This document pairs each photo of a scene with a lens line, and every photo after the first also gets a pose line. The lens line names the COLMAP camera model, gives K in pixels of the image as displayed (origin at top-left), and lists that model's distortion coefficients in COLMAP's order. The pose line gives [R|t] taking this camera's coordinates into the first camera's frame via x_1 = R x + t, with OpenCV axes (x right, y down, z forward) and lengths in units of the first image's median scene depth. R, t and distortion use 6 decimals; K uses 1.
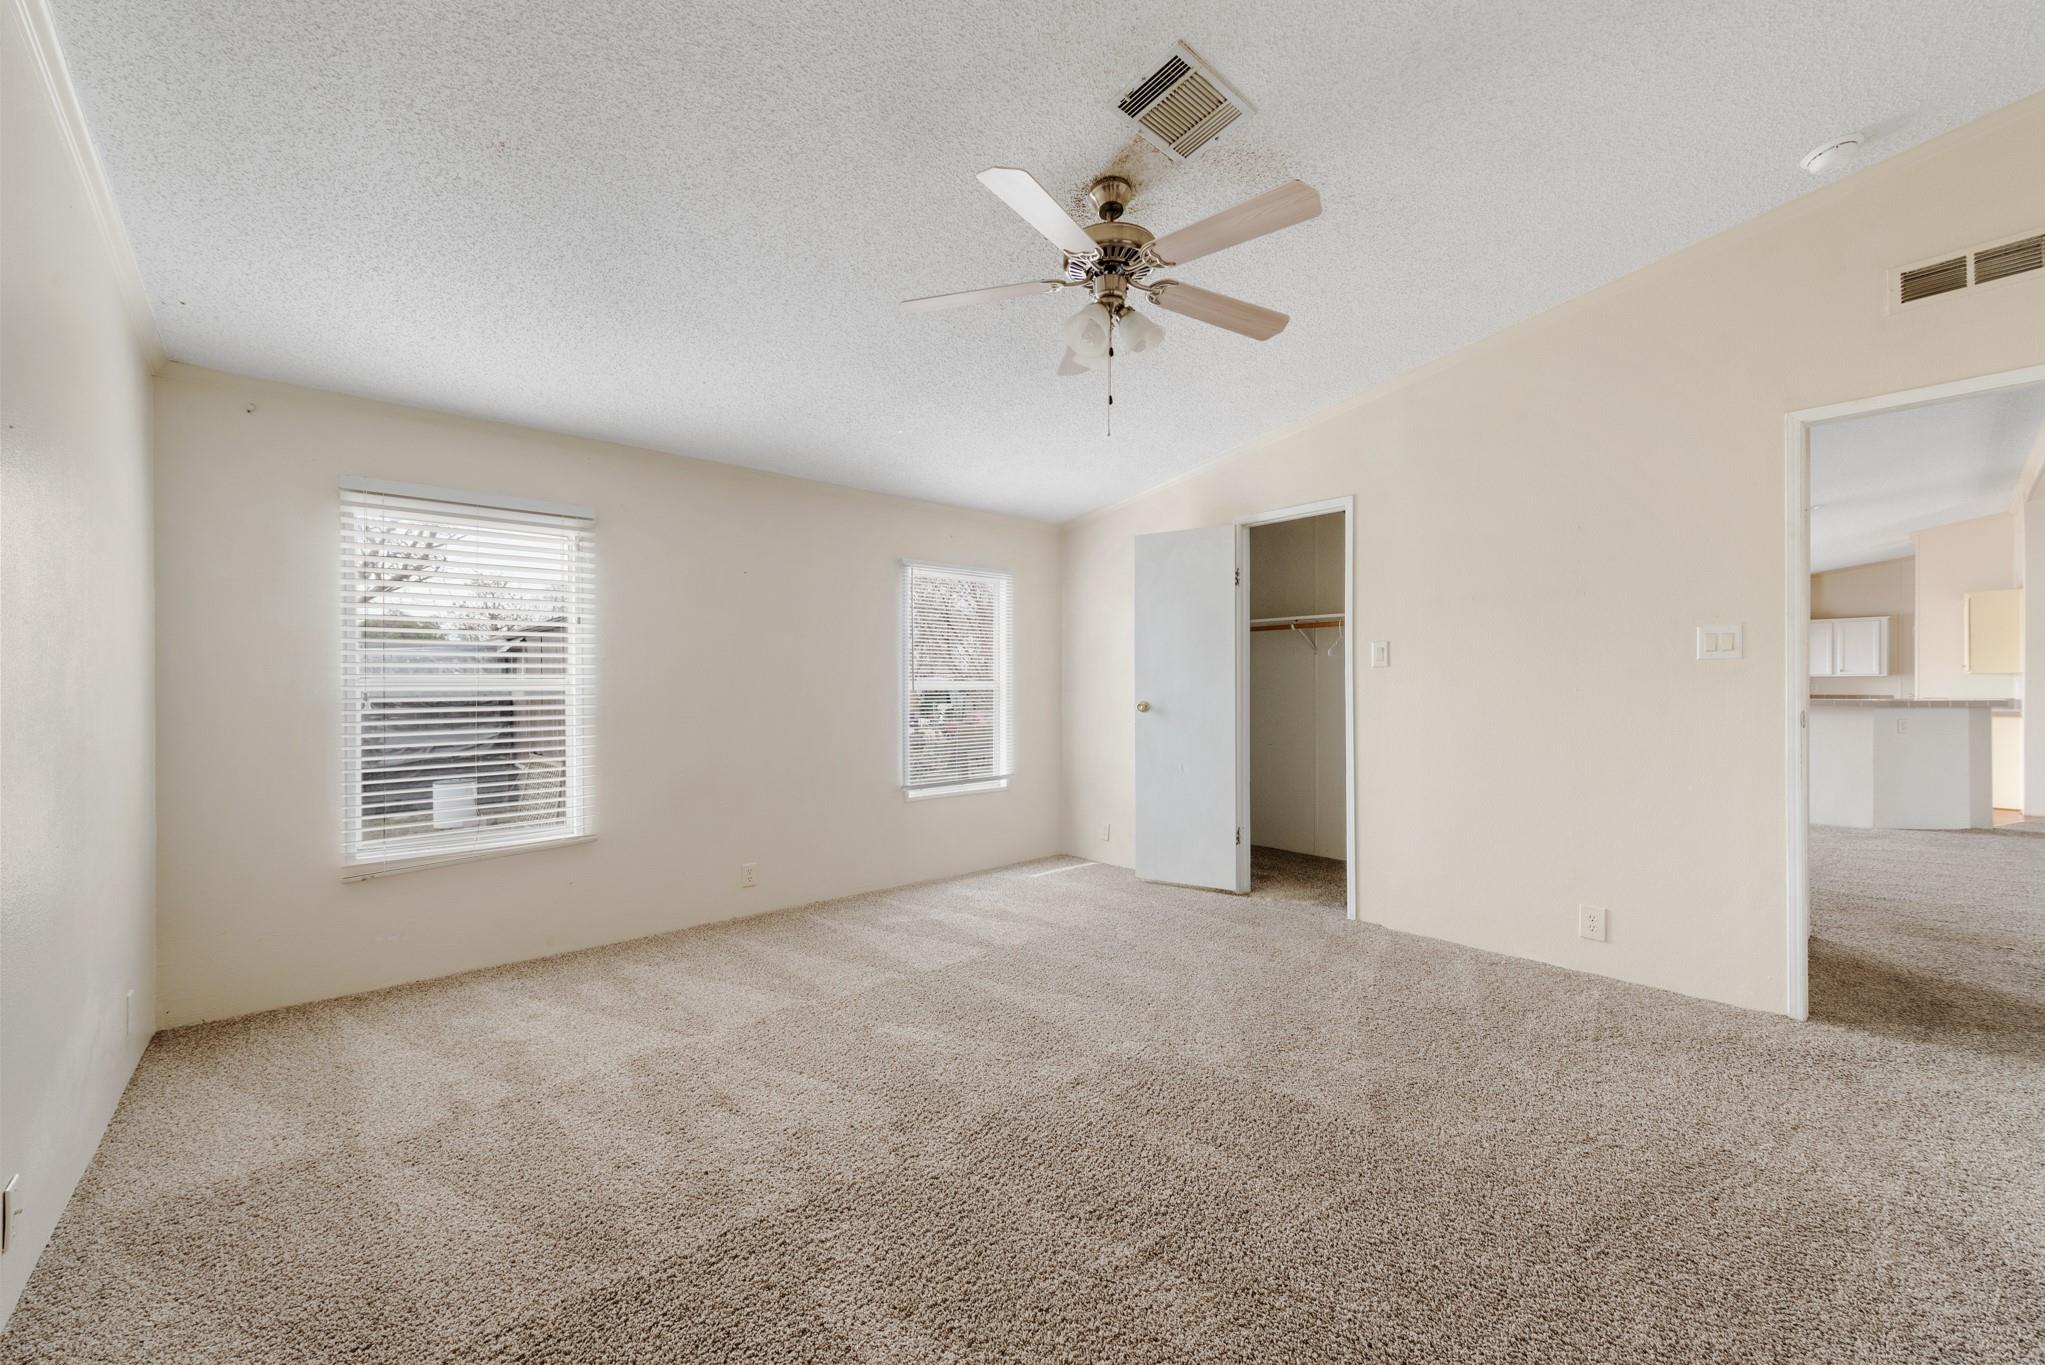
lens RADIAL K [[800.4, 0, 1022.5], [0, 800.4, 682.5], [0, 0, 1]] dist [0.001297, 0.000066]
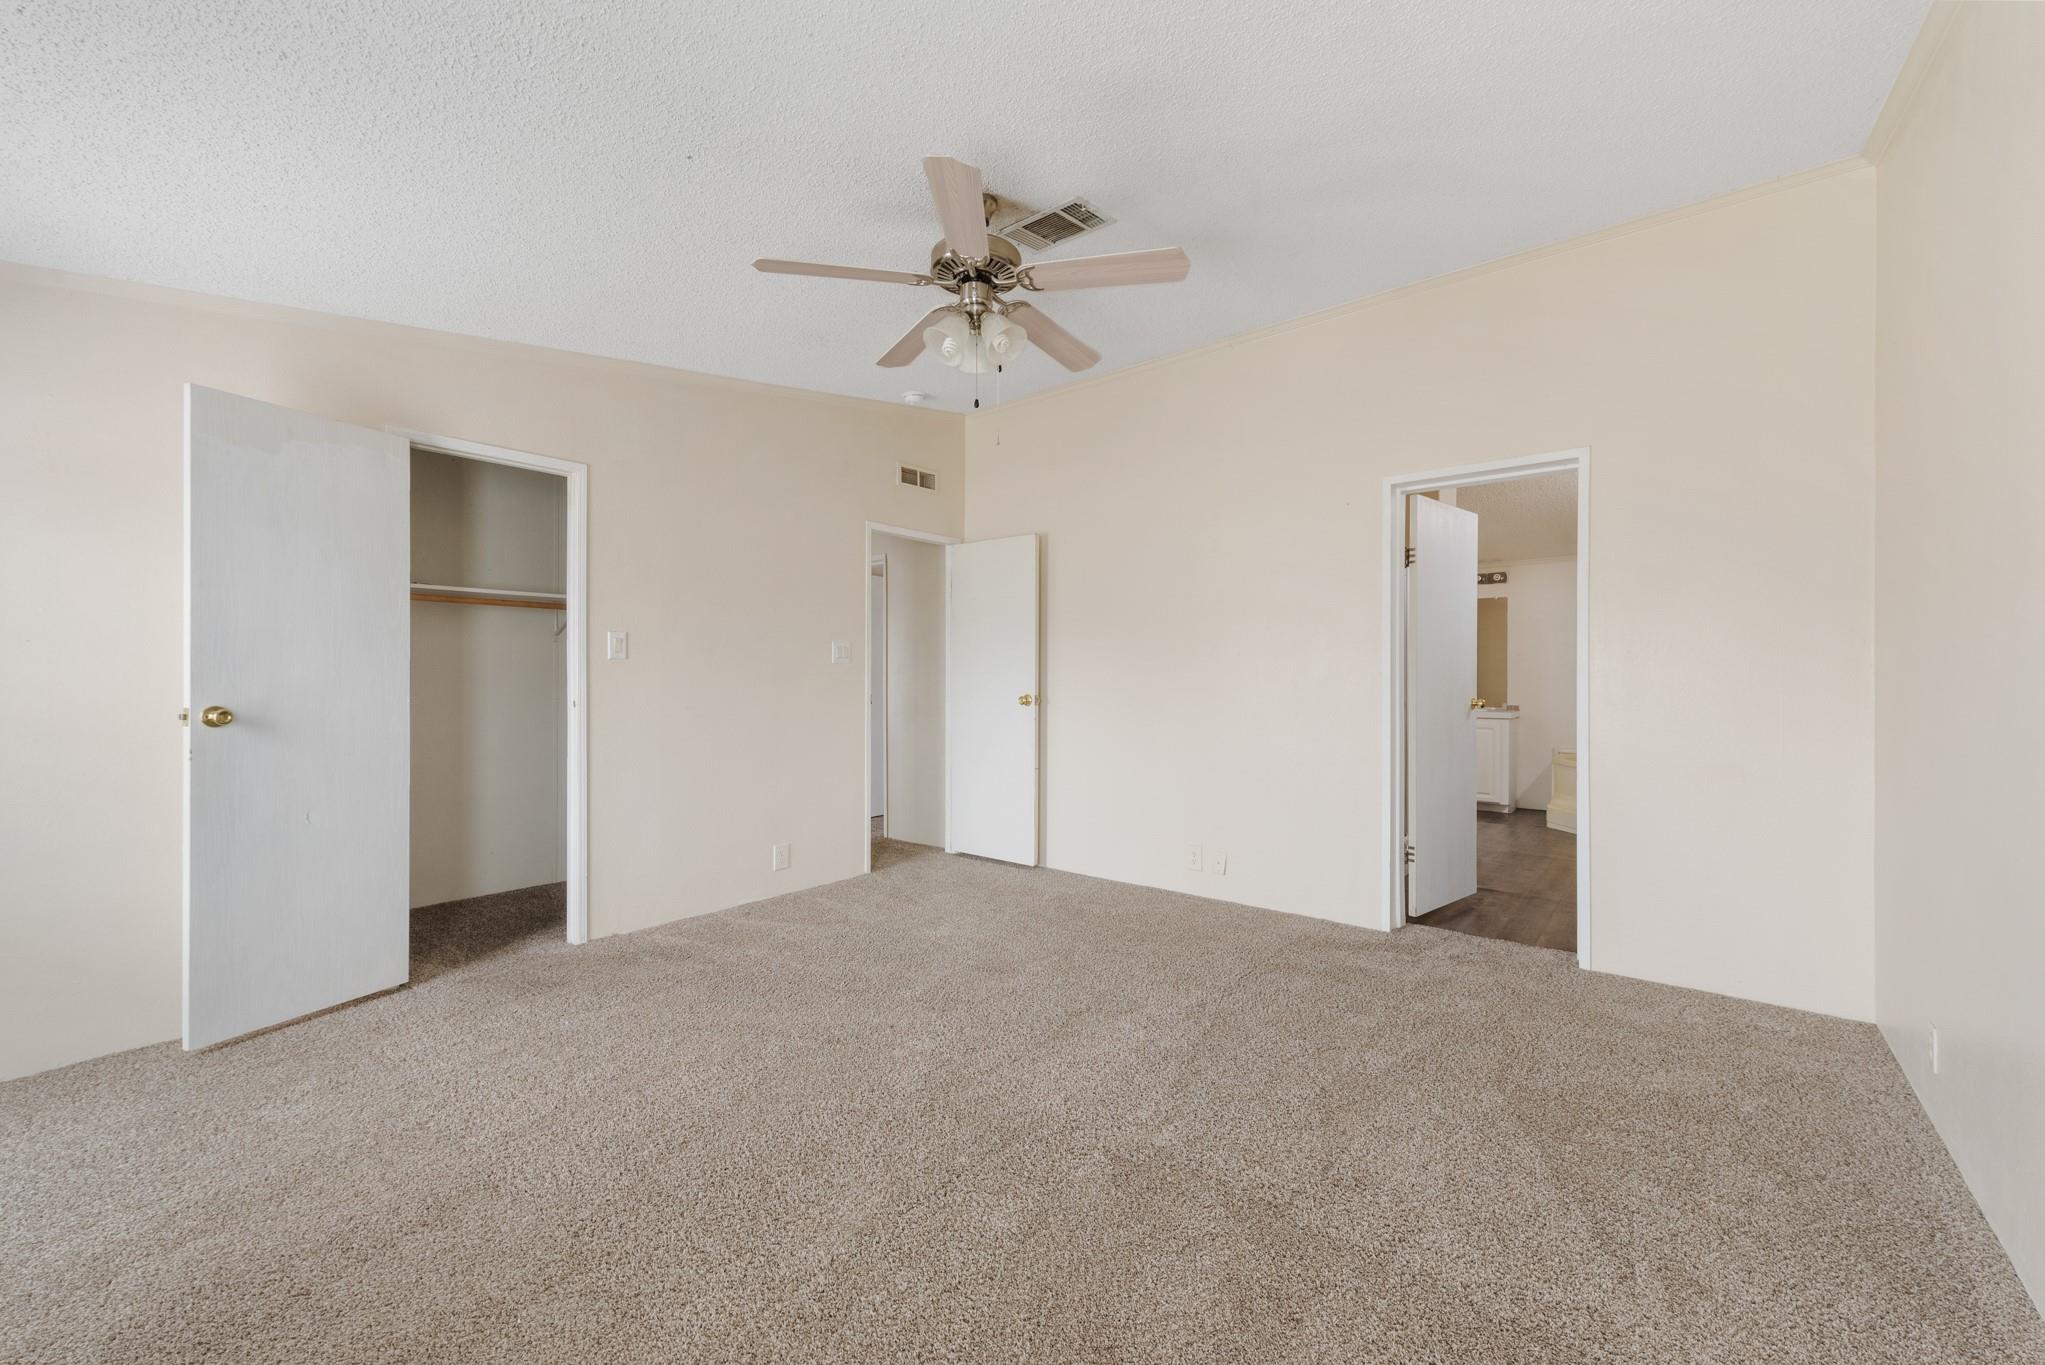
lens RADIAL K [[800.4, 0, 1022.5], [0, 800.4, 682.5], [0, 0, 1]] dist [0.001297, 0.000066]
pose [[-0.189081, 0.004206, 0.981952, -0.487937], [-0.000099, 0.999991, -0.004302, 0.010493], [-0.981961, -0.000911, -0.189079, 0.617740]]
